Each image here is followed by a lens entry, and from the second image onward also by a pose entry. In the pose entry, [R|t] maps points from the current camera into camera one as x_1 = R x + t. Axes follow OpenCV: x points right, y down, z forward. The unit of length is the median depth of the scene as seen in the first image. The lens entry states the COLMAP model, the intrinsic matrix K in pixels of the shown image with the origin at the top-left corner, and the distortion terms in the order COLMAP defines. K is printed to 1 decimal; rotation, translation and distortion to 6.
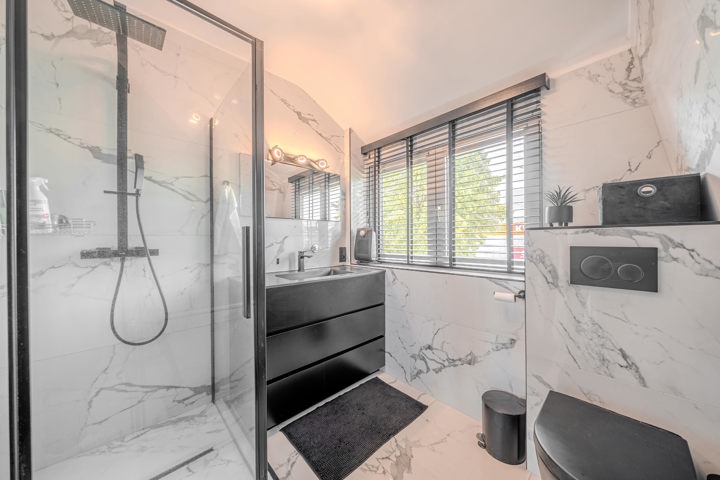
lens RADIAL K [[245.4, 0, 361.1], [0, 245.4, 239.8], [0, 0, 1]] dist [-0.006373, -0.000806]
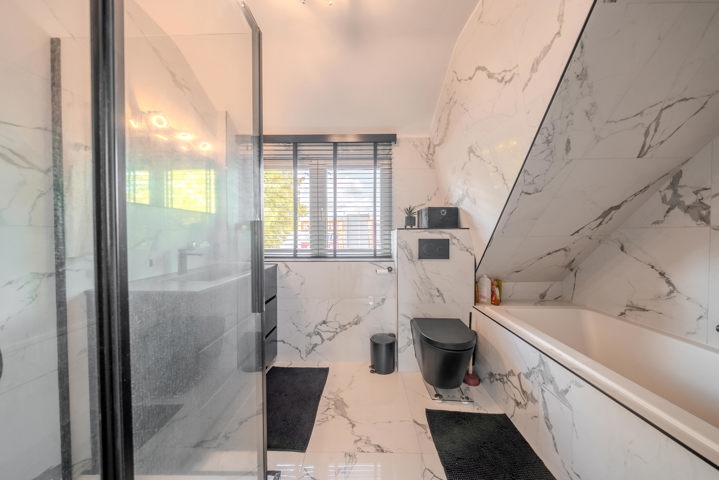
lens RADIAL K [[245.1, 0, 364.3], [0, 245.1, 240.2], [0, 0, 1]] dist [-0.006373, -0.000806]
pose [[0.687936, -0.010722, 0.725692, -0.515770], [-0.002385, 0.999852, 0.017033, 0.003783], [-0.725767, -0.013448, 0.687809, 0.010004]]
